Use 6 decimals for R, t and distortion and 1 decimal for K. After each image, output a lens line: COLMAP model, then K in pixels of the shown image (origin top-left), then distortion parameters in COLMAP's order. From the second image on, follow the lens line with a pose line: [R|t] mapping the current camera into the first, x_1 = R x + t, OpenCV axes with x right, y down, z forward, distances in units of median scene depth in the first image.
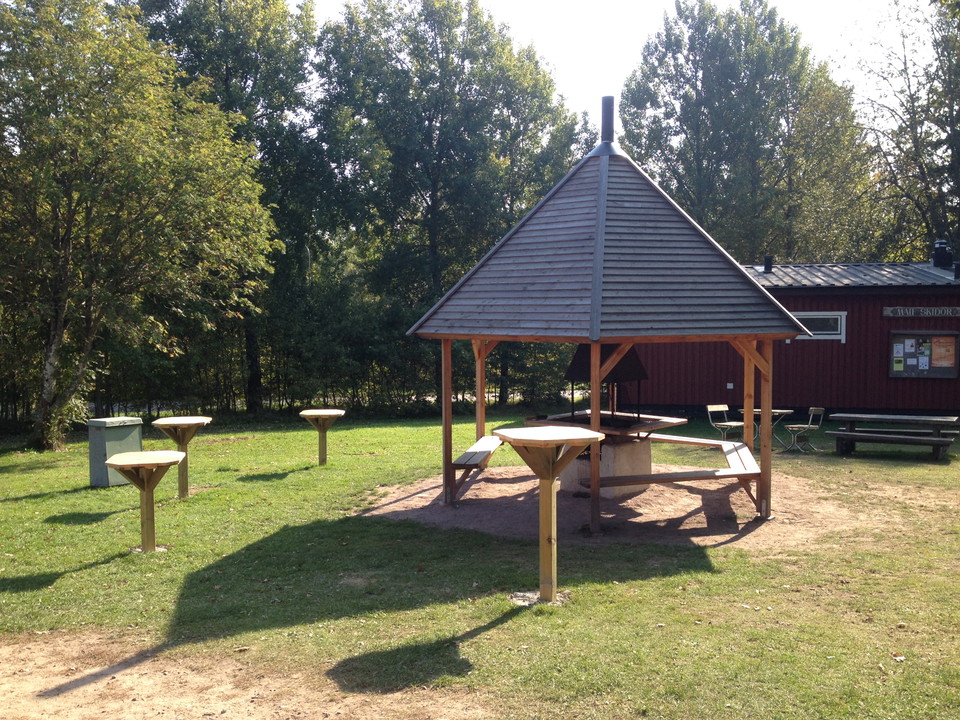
lens RADIAL K [[964.8, 0, 480.0], [0, 964.8, 360.0], [0, 0, 1]] dist [0.039296, -0.000277]
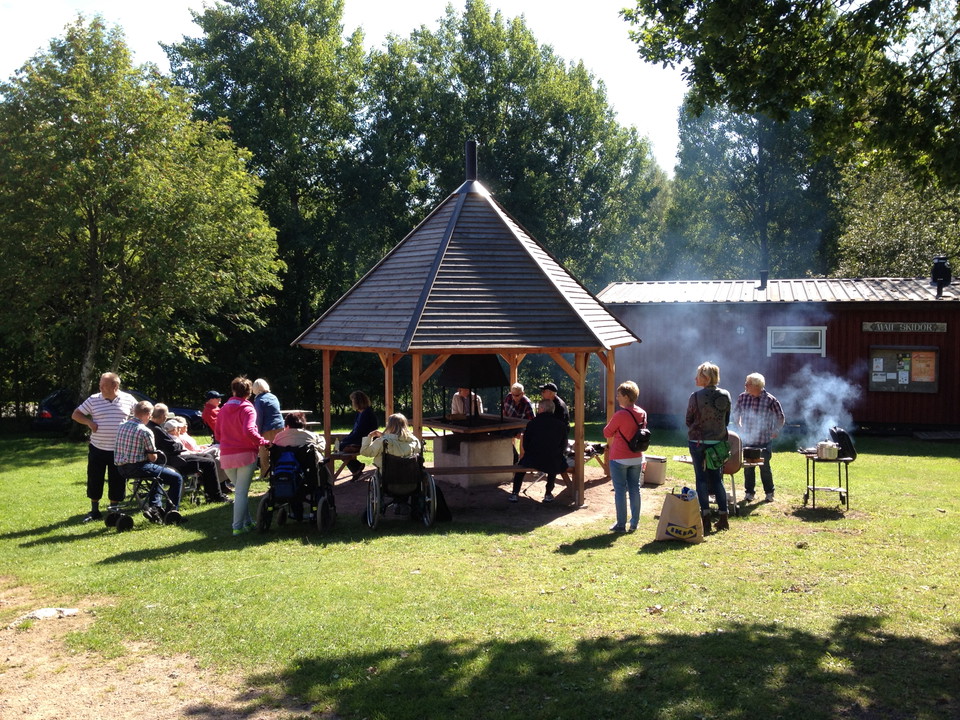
lens RADIAL K [[996.5, 0, 480.0], [0, 996.5, 360.0], [0, 0, 1]] dist [0.026028, -0.005537]
pose [[0.989105, 0.009235, -0.146919, 0.173520], [-0.011042, 0.999873, -0.011491, 0.001601], [0.146794, 0.012988, 0.989082, -0.096343]]
